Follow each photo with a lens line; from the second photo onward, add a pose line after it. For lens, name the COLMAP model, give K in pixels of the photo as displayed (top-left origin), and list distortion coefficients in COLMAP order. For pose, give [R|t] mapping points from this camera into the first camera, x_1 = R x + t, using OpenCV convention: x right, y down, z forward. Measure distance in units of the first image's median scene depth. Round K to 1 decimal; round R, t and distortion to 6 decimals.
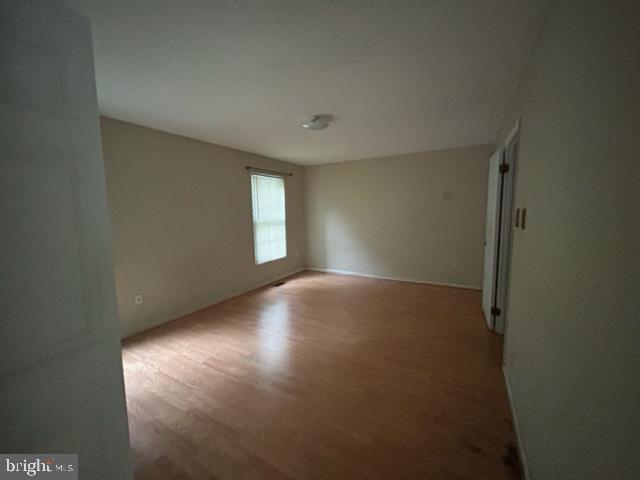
lens RADIAL K [[258.3, 0, 321.2], [0, 258.3, 239.5], [0, 0, 1]] dist [-0.000657, 0.000003]
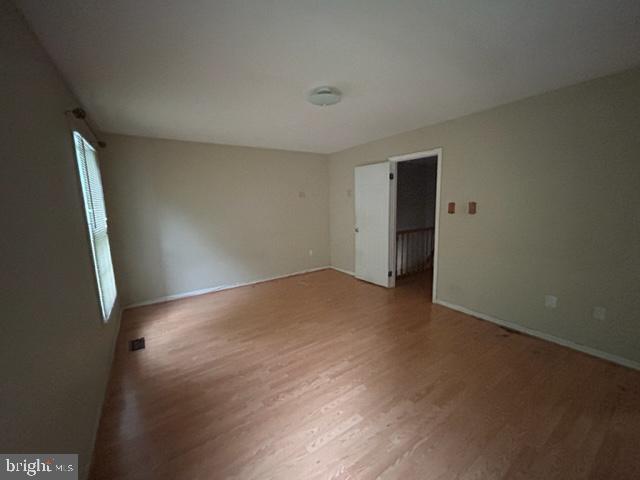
lens RADIAL K [[258.3, 0, 321.2], [0, 258.3, 239.5], [0, 0, 1]] dist [-0.000657, 0.000003]
pose [[0.443251, -0.124484, 0.887712, -0.615152], [0.121340, 0.989528, 0.078175, -0.058840], [-0.888147, 0.073064, 0.453714, 0.531614]]
